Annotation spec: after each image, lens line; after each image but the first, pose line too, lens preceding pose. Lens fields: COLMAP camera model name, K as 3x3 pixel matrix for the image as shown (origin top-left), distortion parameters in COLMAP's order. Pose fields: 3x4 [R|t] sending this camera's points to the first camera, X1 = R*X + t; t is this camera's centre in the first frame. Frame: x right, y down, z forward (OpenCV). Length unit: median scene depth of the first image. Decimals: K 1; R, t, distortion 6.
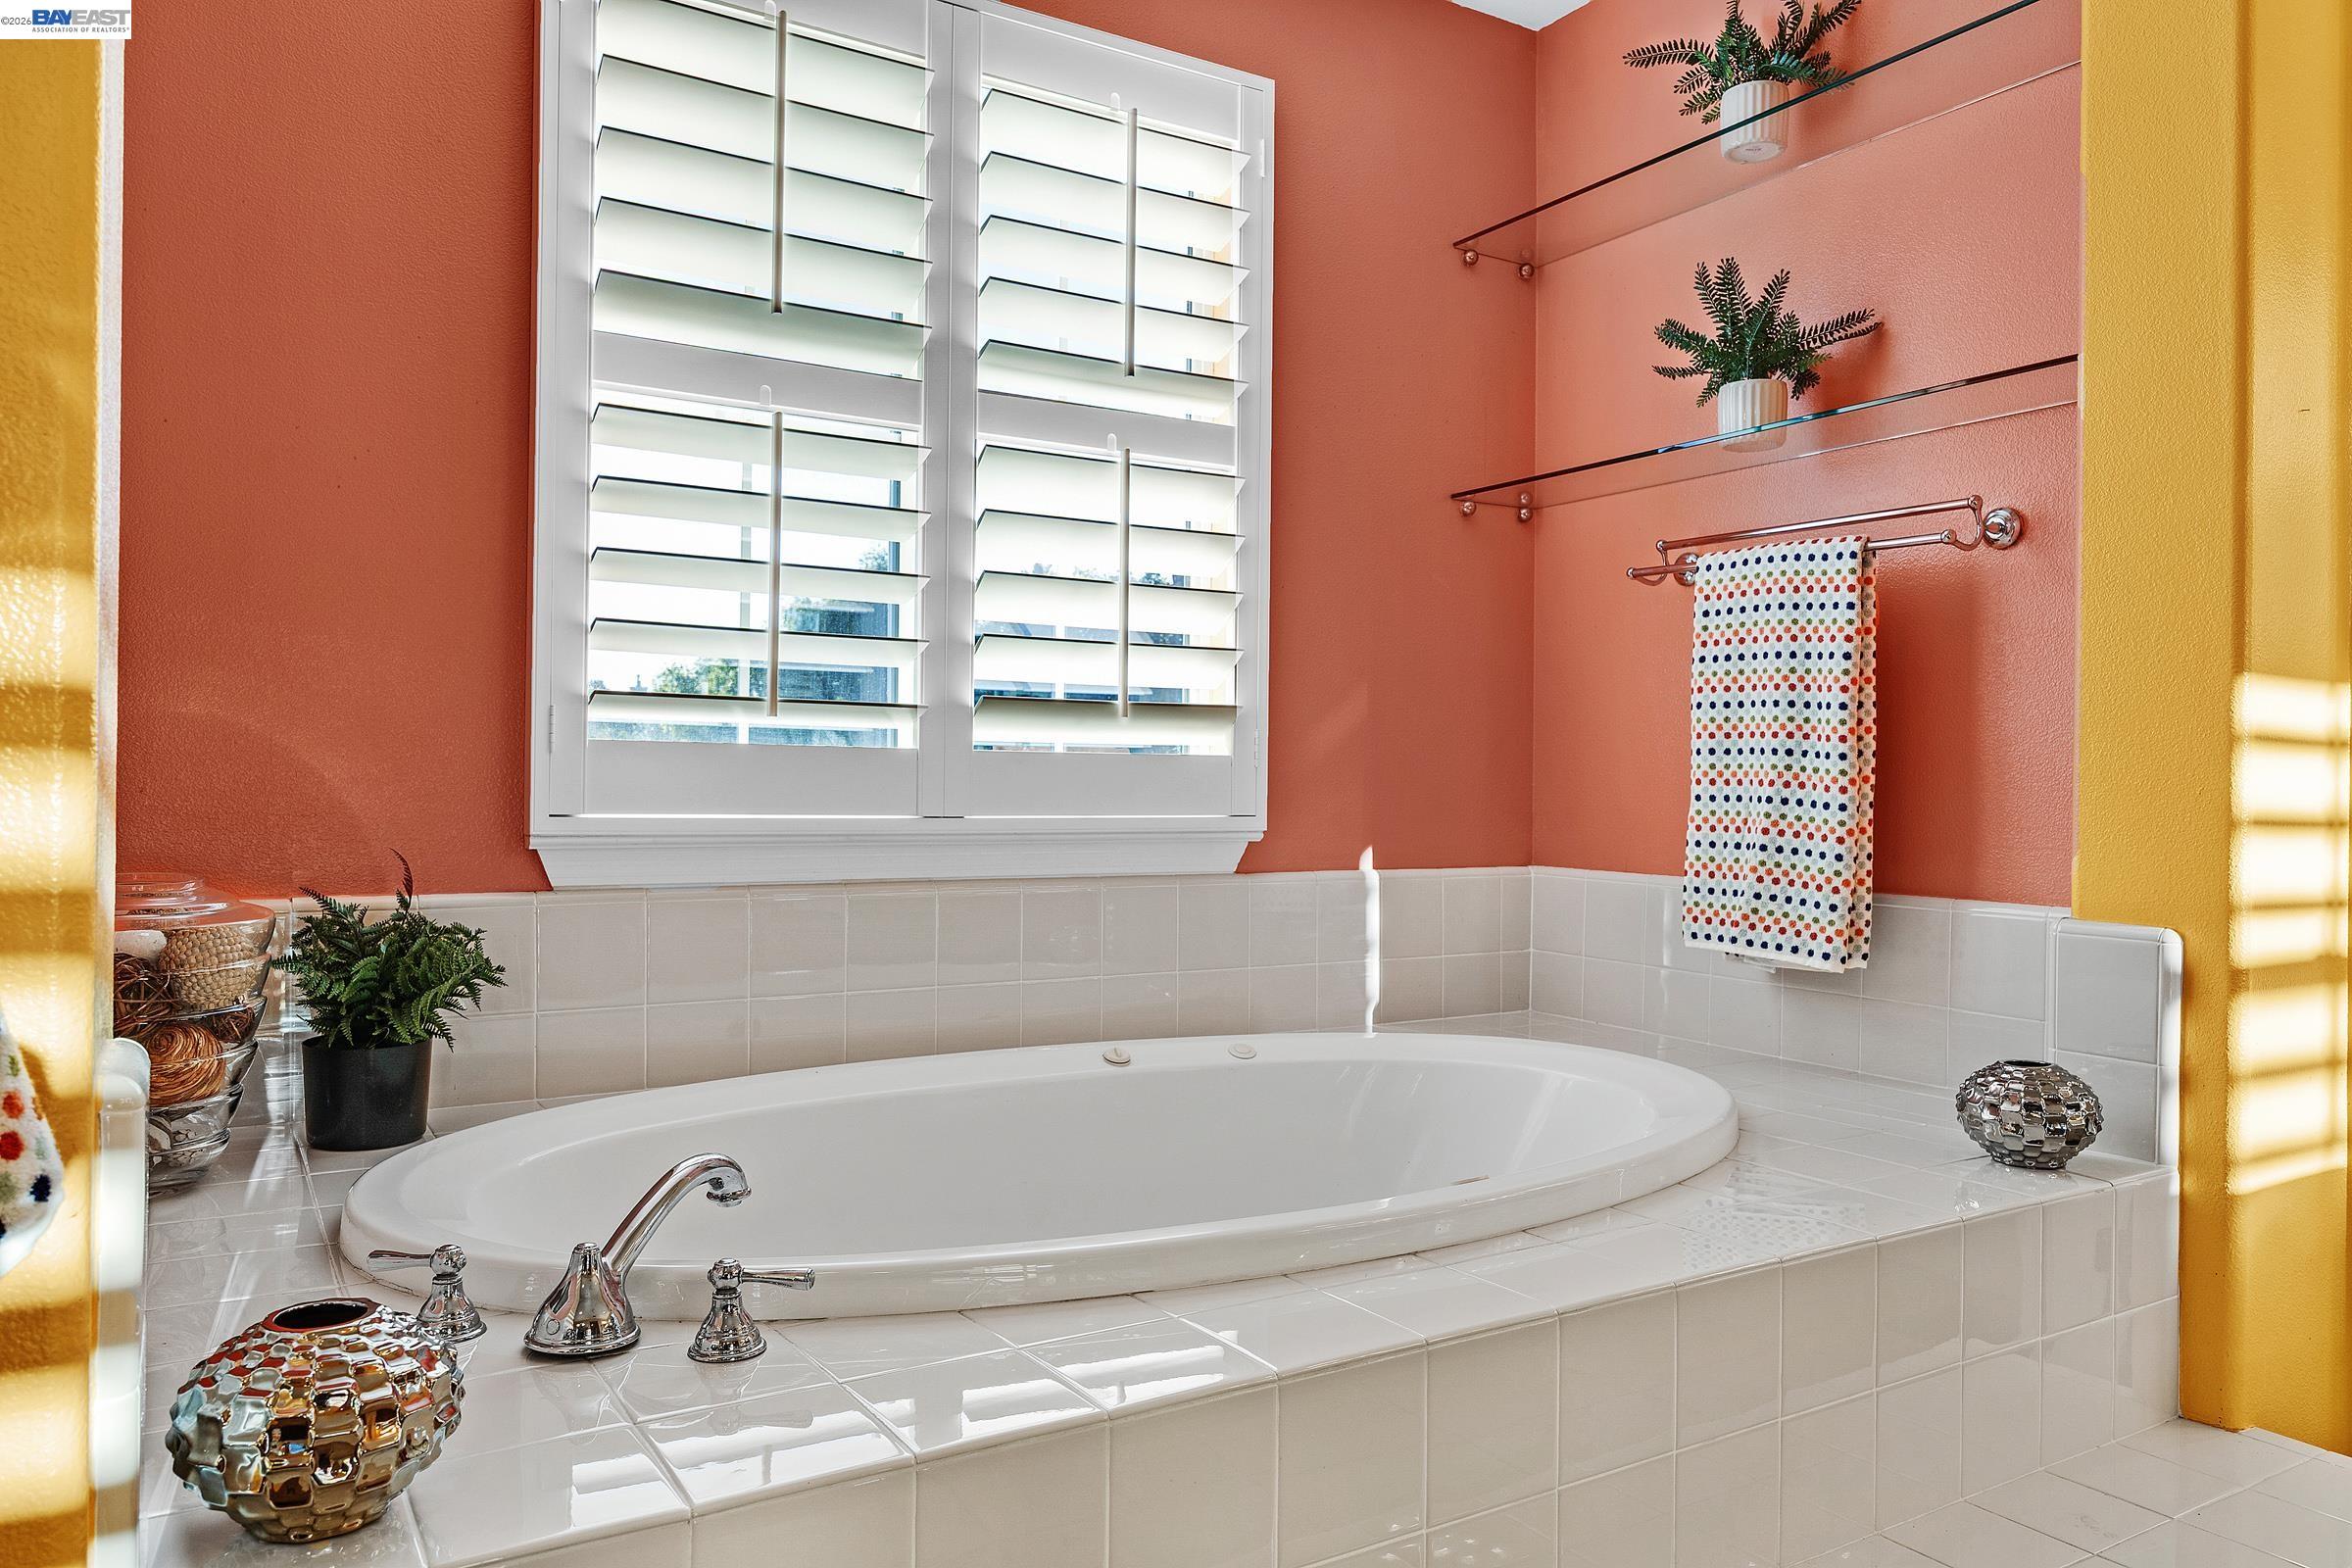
lens RADIAL K [[1695.2, 0, 1173.3], [0, 1695.2, 782.5], [0, 0, 1]] dist [-0.000225, -0.000230]
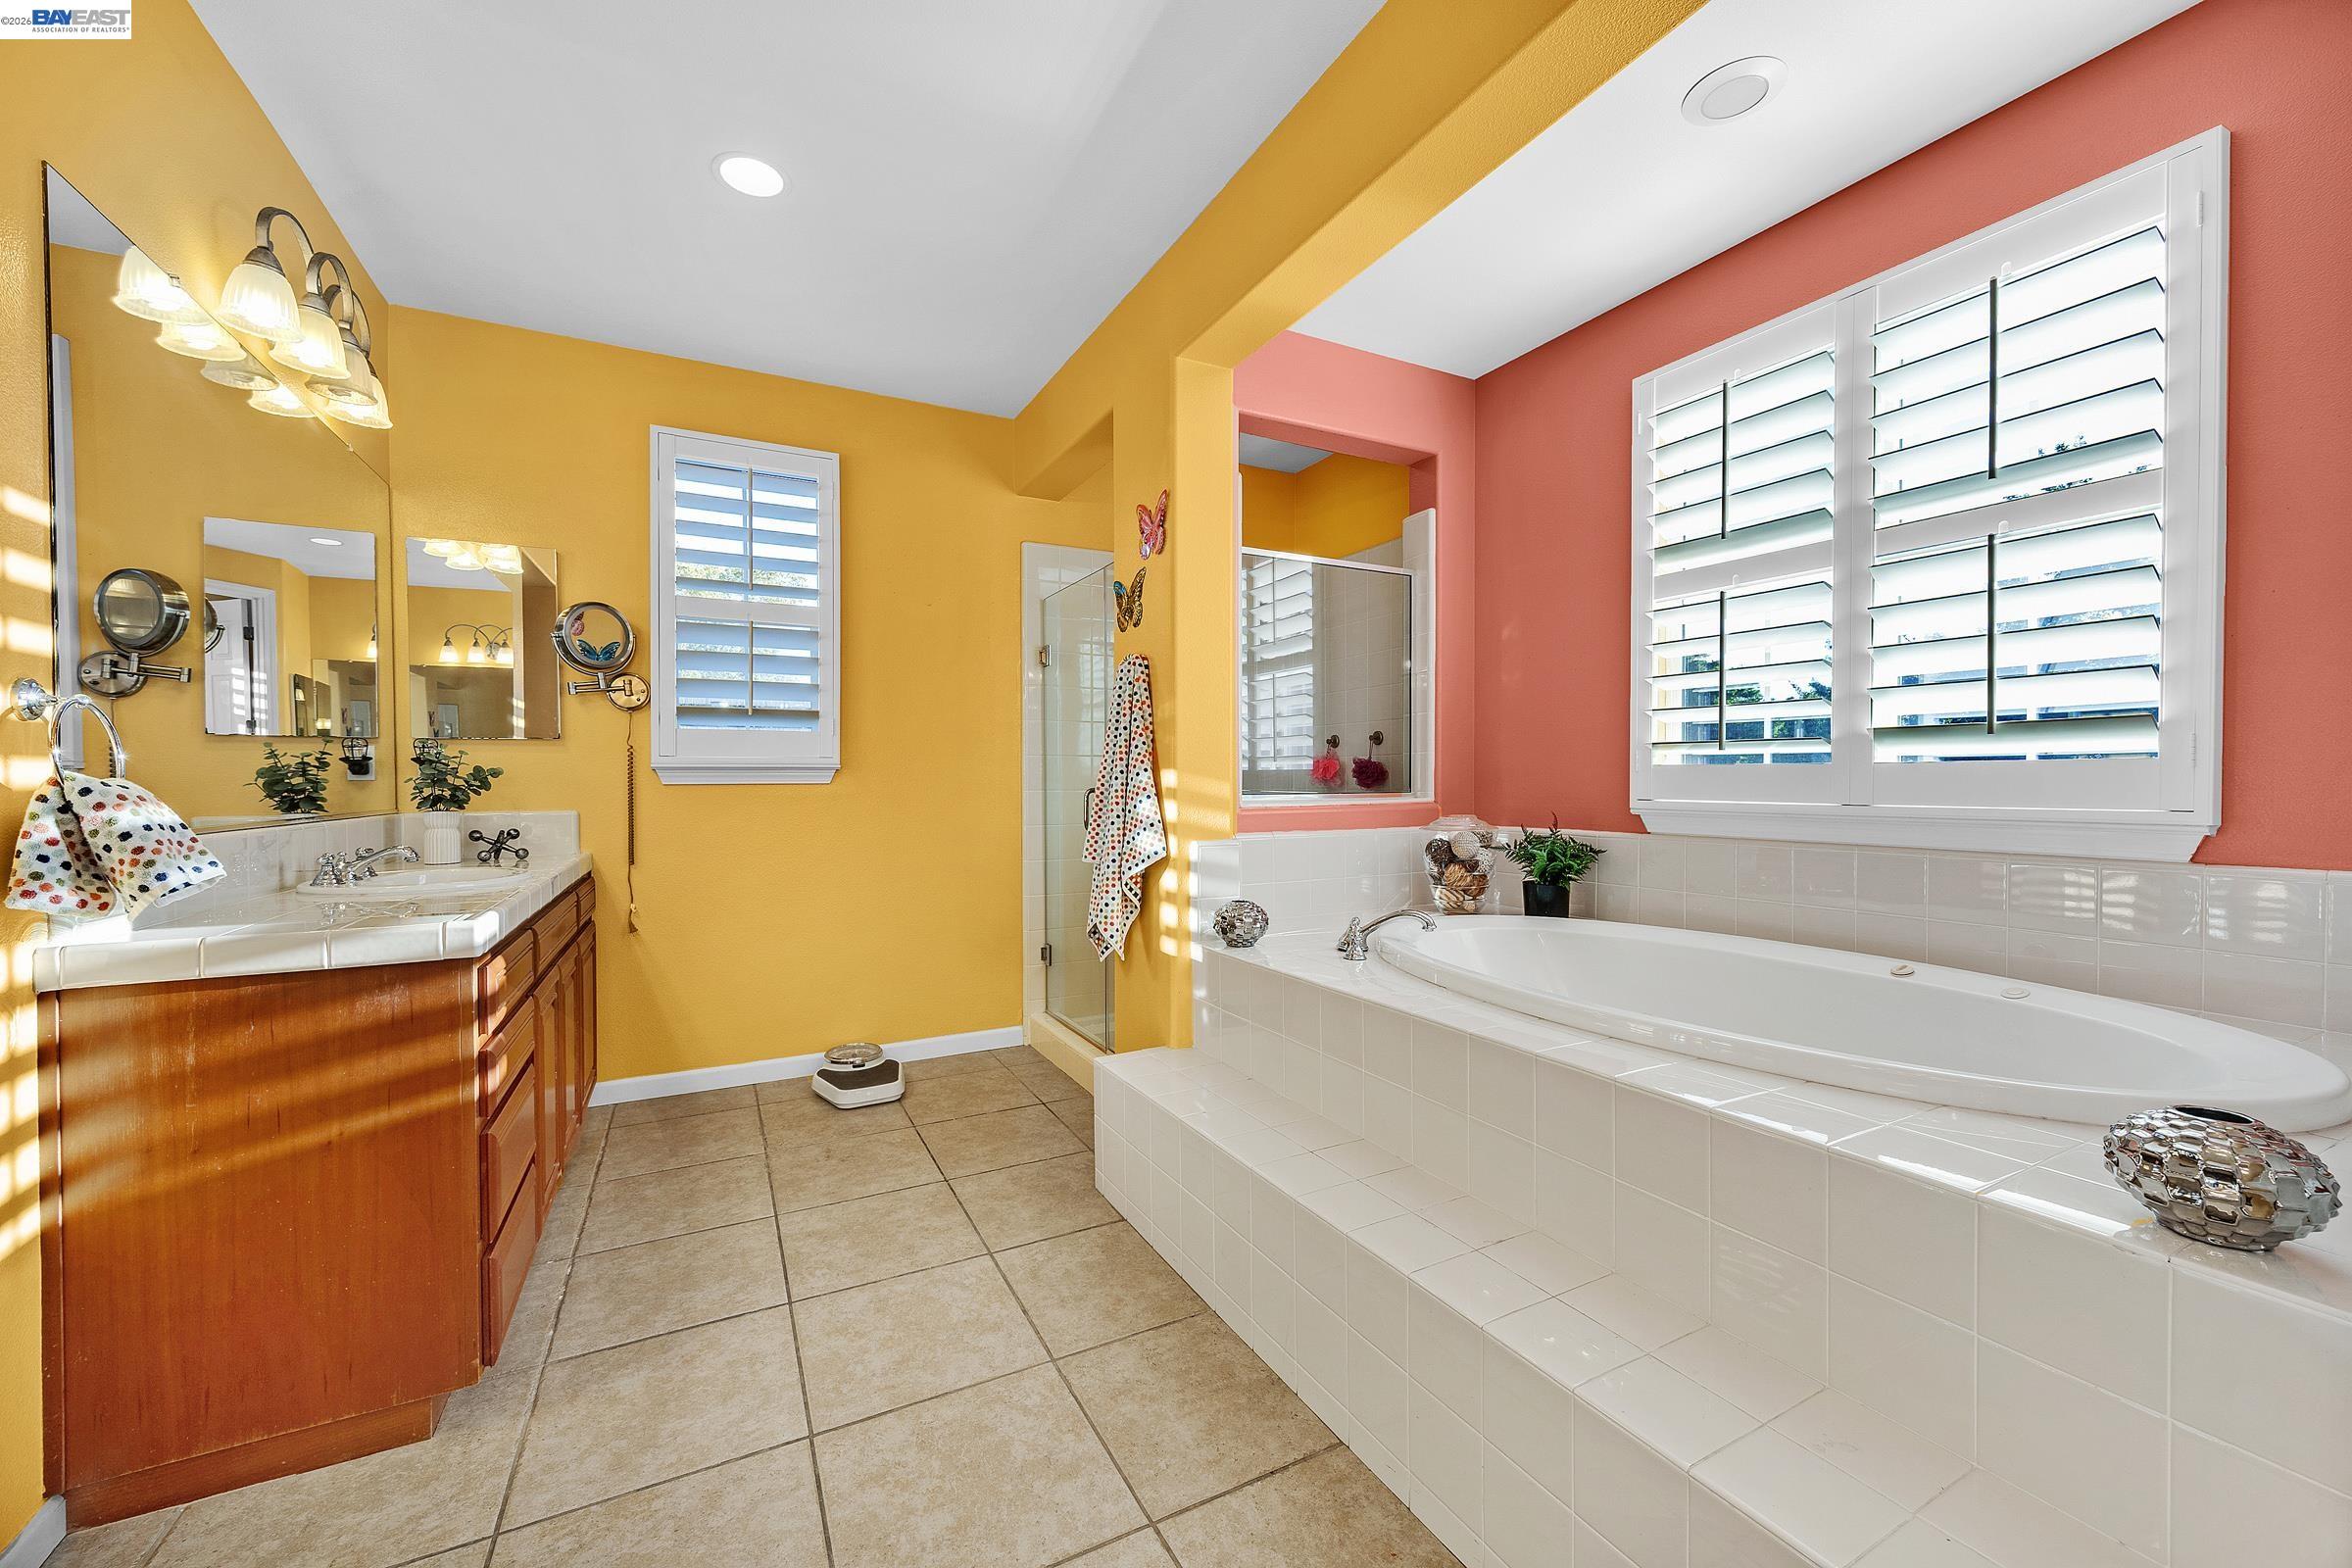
lens RADIAL K [[893.1, 0, 1170.7], [0, 893.1, 789.7], [0, 0, 1]] dist [0.002389, 0.000160]
pose [[-0.075856, -0.002004, -0.997117, 0.754169], [-0.000815, 0.999998, -0.001948, 0.008294], [0.997118, 0.000665, -0.075858, 0.421530]]
